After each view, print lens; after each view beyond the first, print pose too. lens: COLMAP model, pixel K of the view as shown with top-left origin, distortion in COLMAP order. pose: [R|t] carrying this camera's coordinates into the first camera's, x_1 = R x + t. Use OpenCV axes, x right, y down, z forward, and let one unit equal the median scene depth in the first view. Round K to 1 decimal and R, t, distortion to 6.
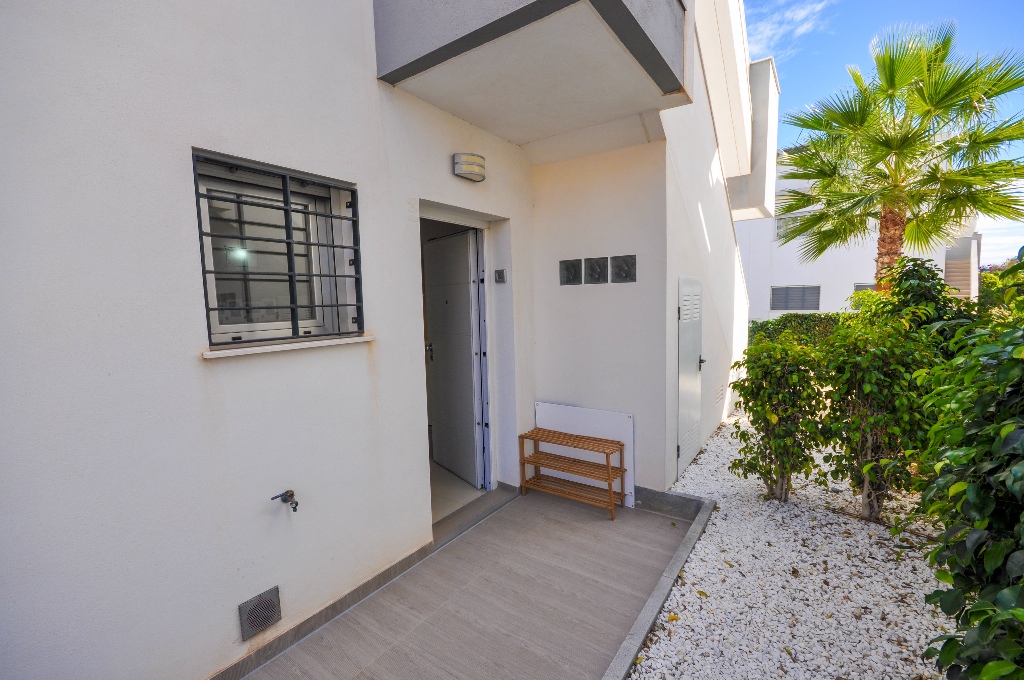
lens RADIAL K [[447.4, 0, 502.0], [0, 447.4, 338.1], [0, 0, 1]] dist [0.020514, -0.017491]
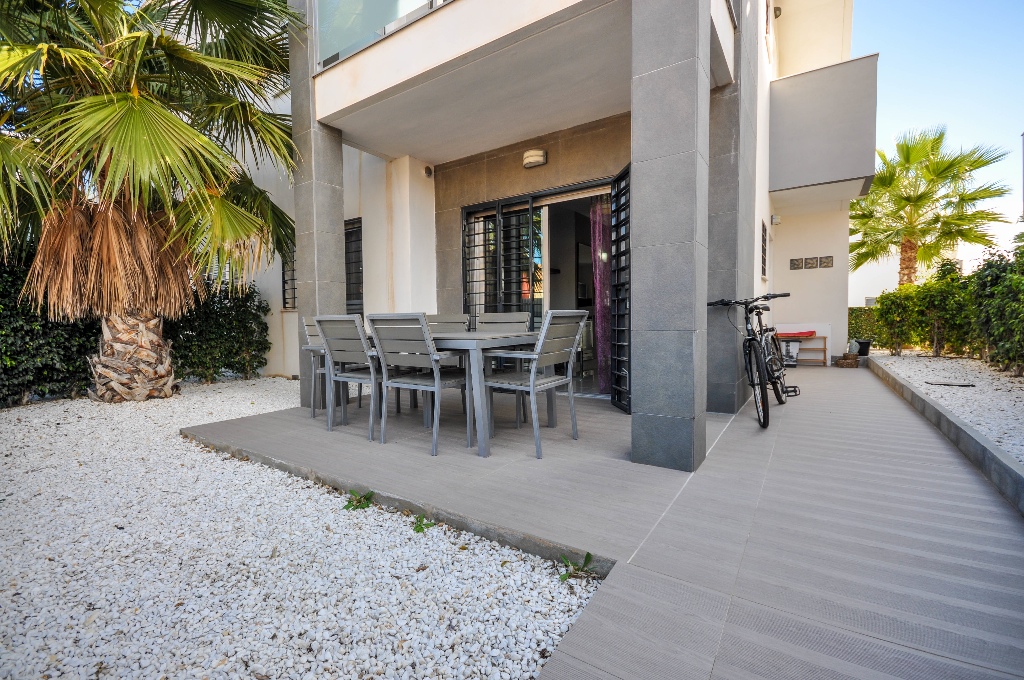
lens RADIAL K [[447.4, 0, 502.0], [0, 447.4, 338.1], [0, 0, 1]] dist [0.020514, -0.017491]
pose [[0.999724, 0.010838, 0.020865, -0.601660], [-0.009734, 0.998583, -0.052315, 0.157385], [-0.021402, 0.052098, 0.998413, -0.530775]]
